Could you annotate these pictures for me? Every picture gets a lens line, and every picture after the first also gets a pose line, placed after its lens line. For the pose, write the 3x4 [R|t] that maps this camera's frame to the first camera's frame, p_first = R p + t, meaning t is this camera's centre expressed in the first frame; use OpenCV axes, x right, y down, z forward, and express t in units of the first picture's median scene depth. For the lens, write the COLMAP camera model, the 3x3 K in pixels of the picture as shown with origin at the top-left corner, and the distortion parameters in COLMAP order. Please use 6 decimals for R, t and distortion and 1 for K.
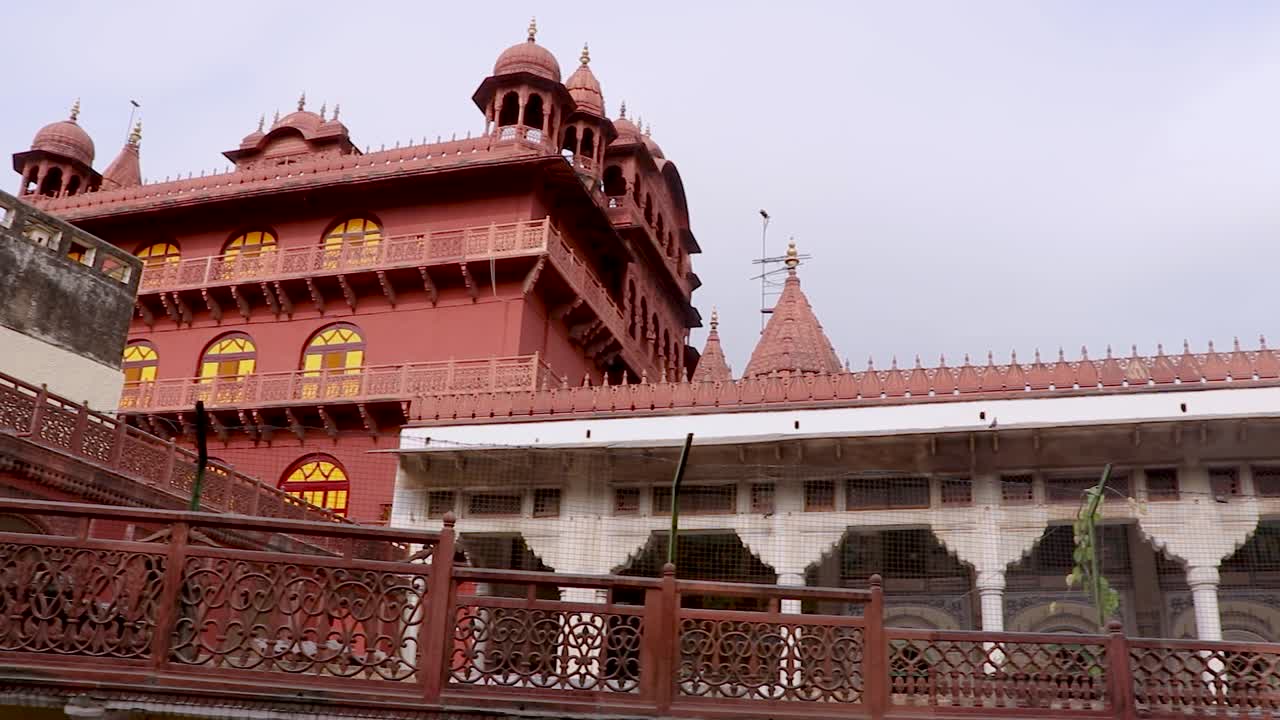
lens RADIAL K [[1103.9, 0, 640.0], [0, 1103.9, 360.0], [0, 0, 1]] dist [-0.154881, 0.139389]
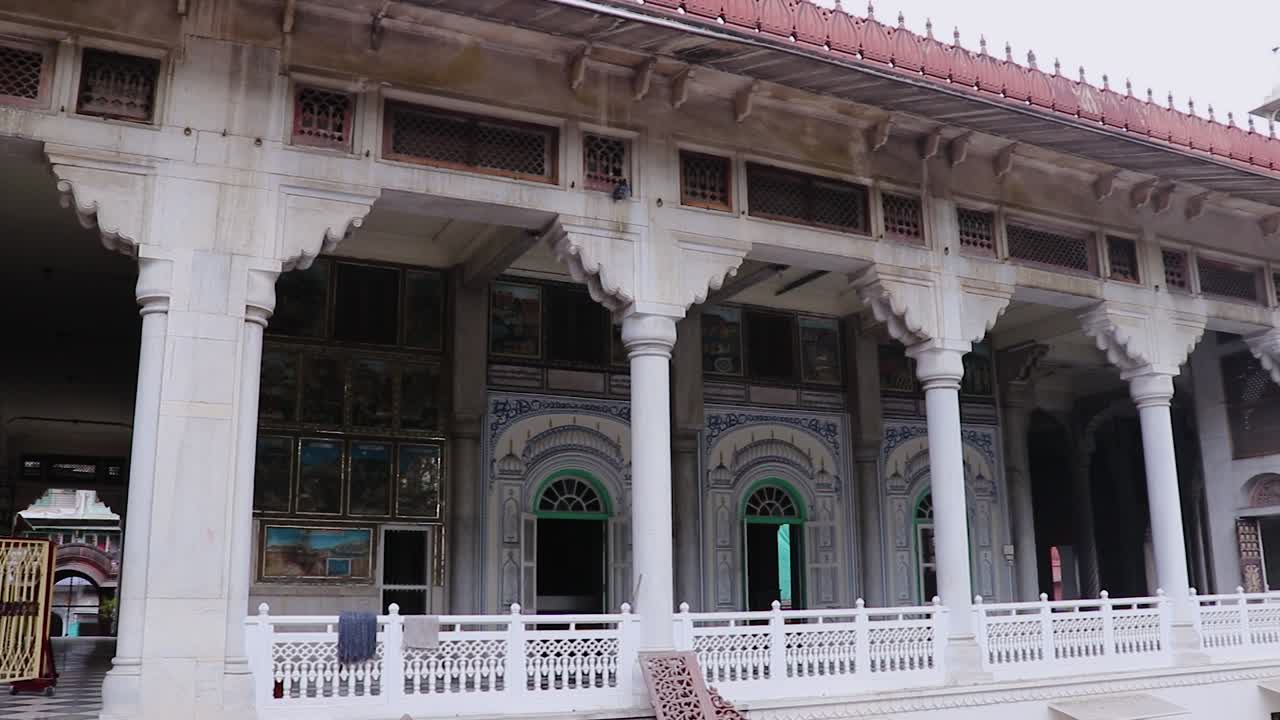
lens RADIAL K [[1103.9, 0, 640.0], [0, 1103.9, 360.0], [0, 0, 1]] dist [-0.154881, 0.139389]
pose [[0.744112, 0.097205, 0.660946, -0.204946], [-0.185054, 0.980635, 0.064117, 0.180189], [-0.641914, -0.170021, 0.747690, 0.601665]]
